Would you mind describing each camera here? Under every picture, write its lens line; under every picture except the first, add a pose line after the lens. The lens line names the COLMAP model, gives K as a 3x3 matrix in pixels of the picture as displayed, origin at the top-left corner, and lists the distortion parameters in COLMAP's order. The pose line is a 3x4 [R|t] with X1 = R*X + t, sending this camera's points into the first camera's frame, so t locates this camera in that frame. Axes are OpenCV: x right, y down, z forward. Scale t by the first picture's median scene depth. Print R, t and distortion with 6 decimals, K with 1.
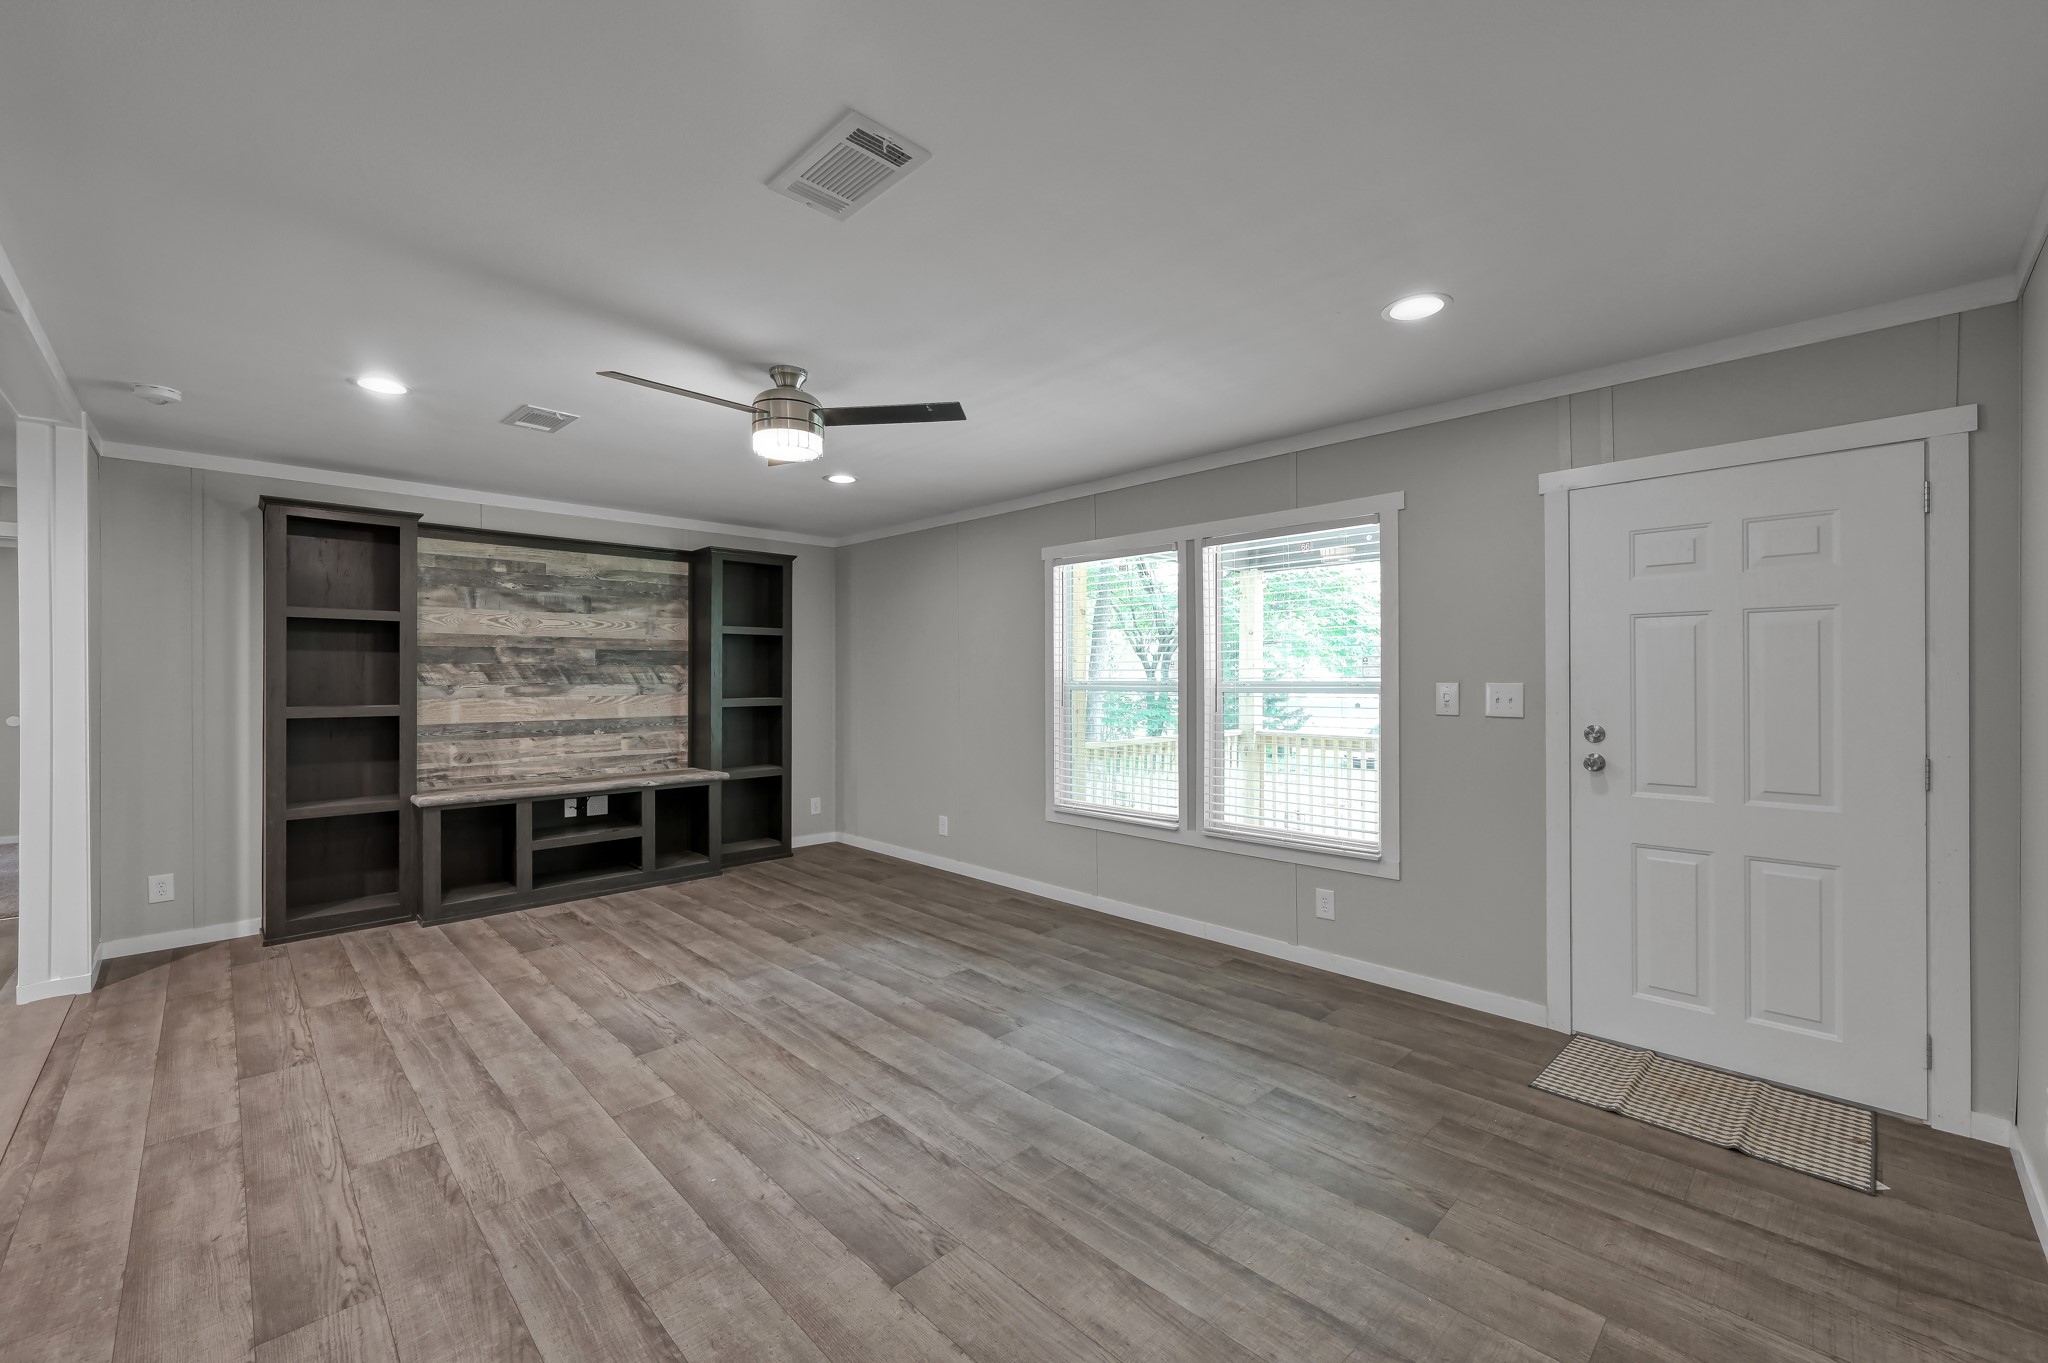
lens RADIAL K [[829.2, 0, 1024.0], [0, 829.2, 678.1], [0, 0, 1]] dist [-0.002363, 0.000091]
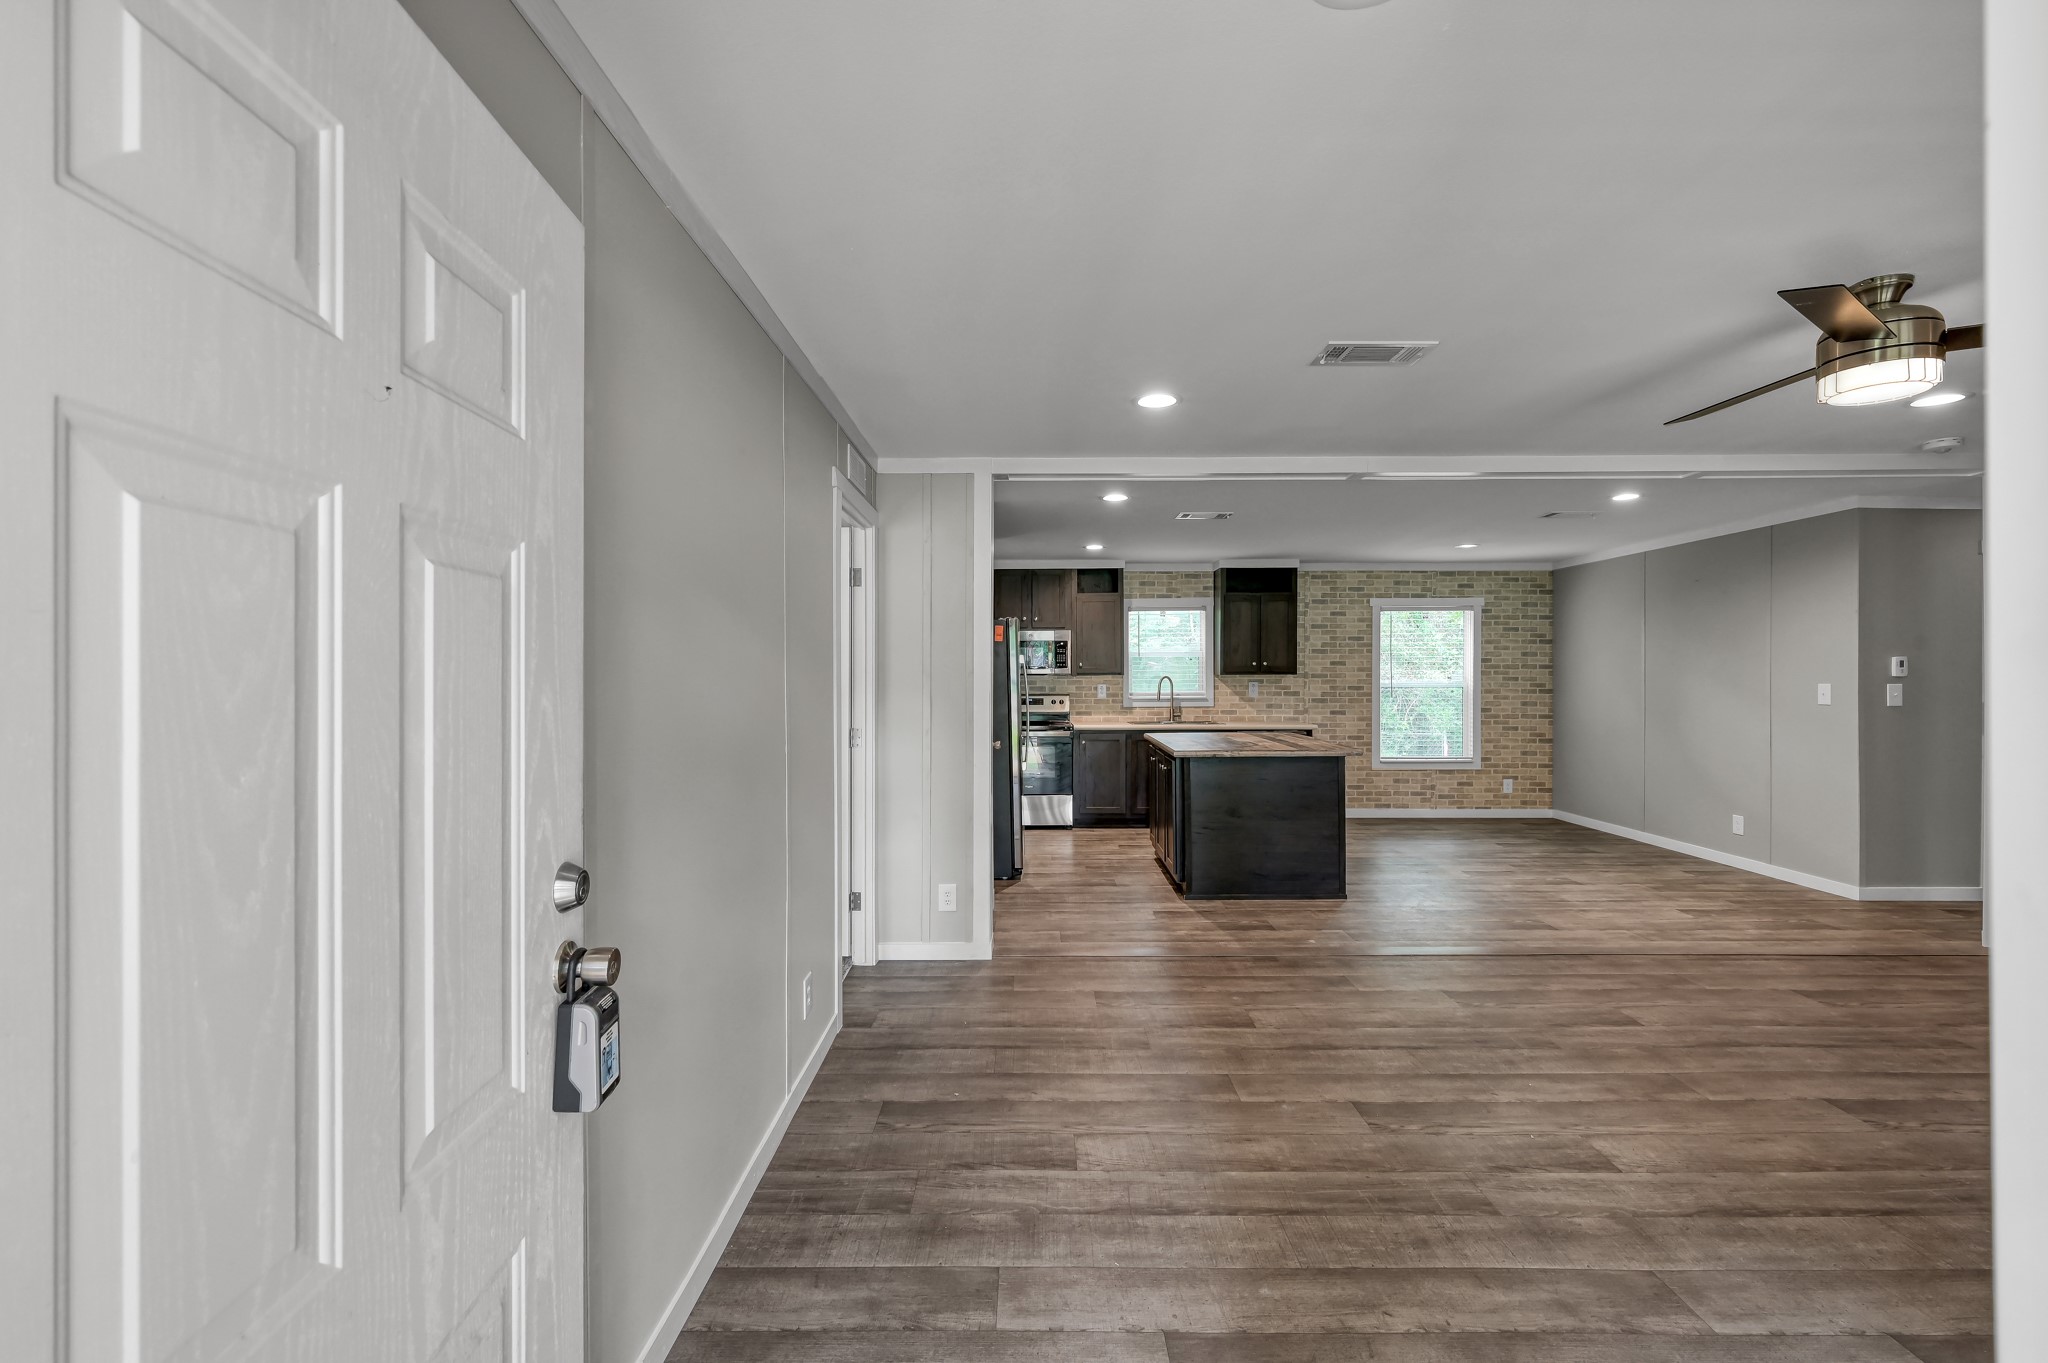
lens RADIAL K [[875.1, 0, 1023.9], [0, 875.1, 677.7], [0, 0, 1]] dist [-0.000810, -0.000172]
pose [[-0.706983, 0.006563, -0.707200, 0.498390], [0.003321, 0.999977, 0.005961, -0.014330], [0.707223, 0.001866, -0.706988, 0.618740]]
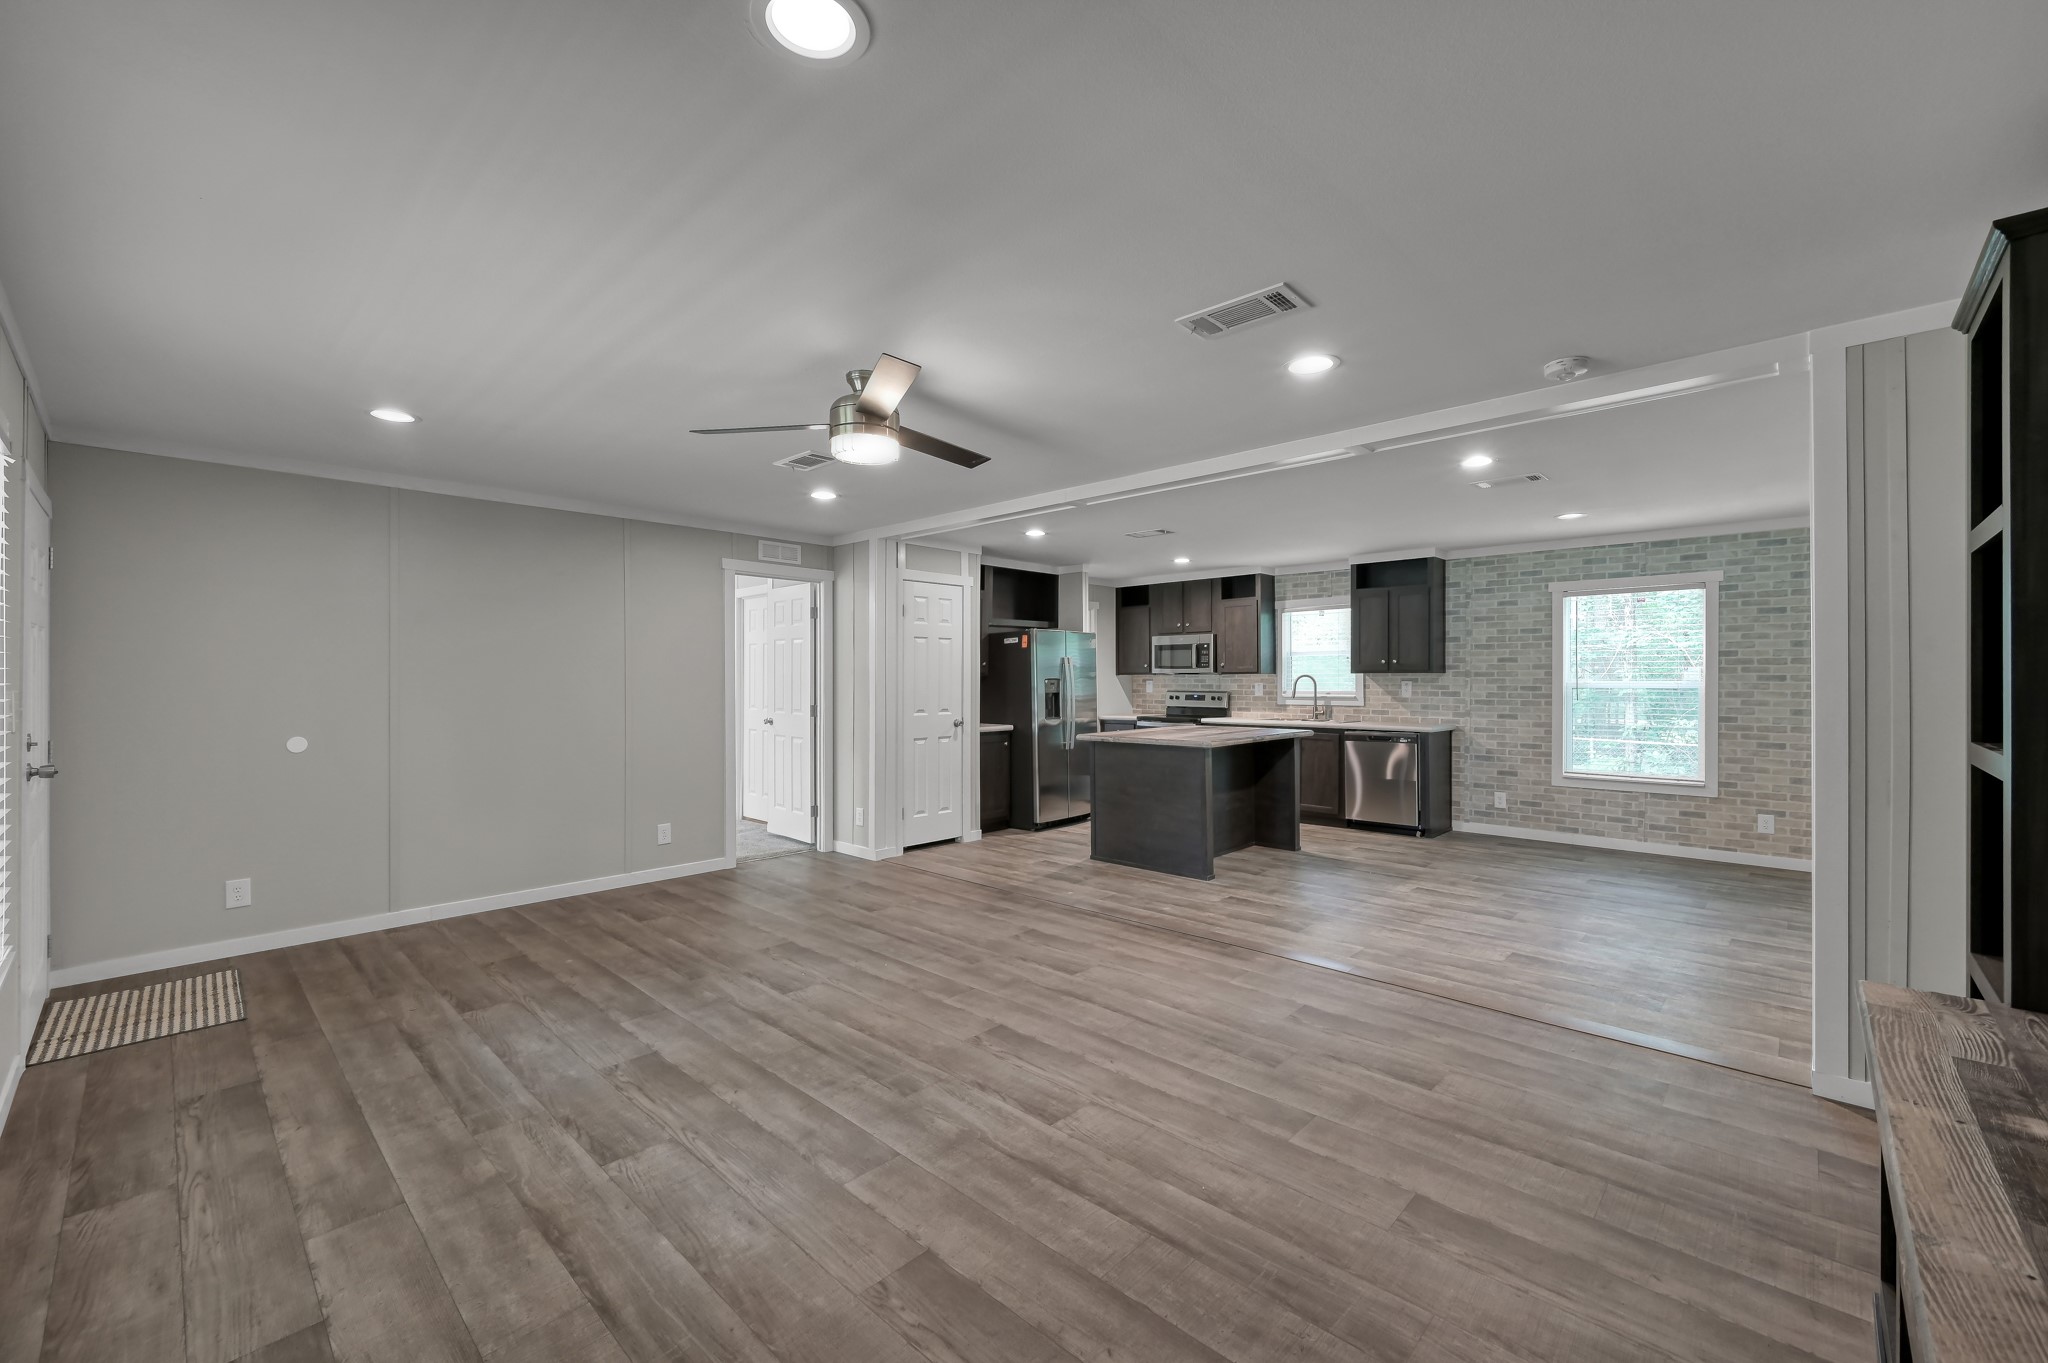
lens RADIAL K [[829.2, 0, 1024.0], [0, 829.2, 678.1], [0, 0, 1]] dist [-0.002363, 0.000091]
pose [[-0.999364, 0.003559, -0.035477, -0.268693], [0.003542, 0.999994, 0.000532, -0.003093], [0.035479, 0.000406, -0.999370, 1.228110]]
